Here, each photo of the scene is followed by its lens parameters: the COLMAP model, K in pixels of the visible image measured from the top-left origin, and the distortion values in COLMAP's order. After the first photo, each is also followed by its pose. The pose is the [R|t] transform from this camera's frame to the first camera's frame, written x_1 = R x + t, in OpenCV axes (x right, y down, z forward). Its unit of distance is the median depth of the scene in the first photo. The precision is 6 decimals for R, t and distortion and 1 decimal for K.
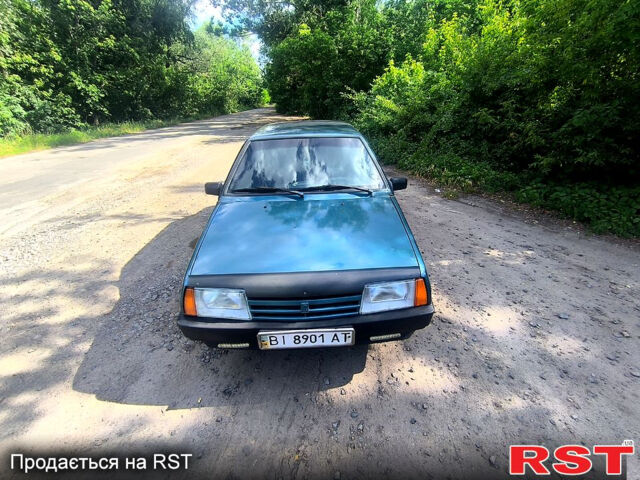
lens RADIAL K [[289.6, 0, 321.9], [0, 289.6, 240.4], [0, 0, 1]] dist [-0.008912, 0.003620]
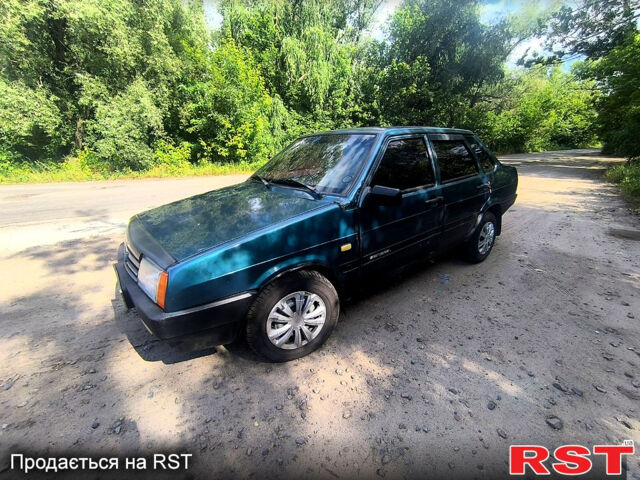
lens RADIAL K [[289.6, 0, 314.6], [0, 289.6, 236.0], [0, 0, 1]] dist [-0.008912, 0.003620]
pose [[0.579284, 0.244018, -0.777743, 0.947465], [-0.349557, 0.936319, 0.033413, -0.062234], [0.736369, 0.252510, 0.627693, 0.718314]]
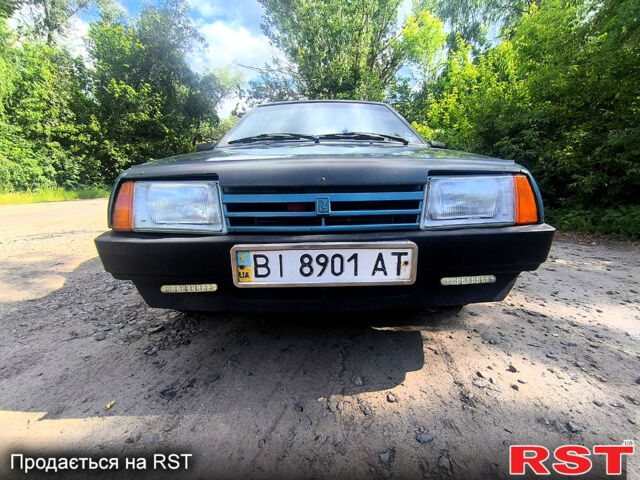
lens RADIAL K [[289.6, 0, 320.5], [0, 289.6, 239.0], [0, 0, 1]] dist [-0.008912, 0.003620]
pose [[0.999345, 0.017168, -0.031860, -0.038306], [-0.024802, 0.965985, -0.257406, 0.371073], [0.026357, 0.258028, 0.965778, 0.414966]]
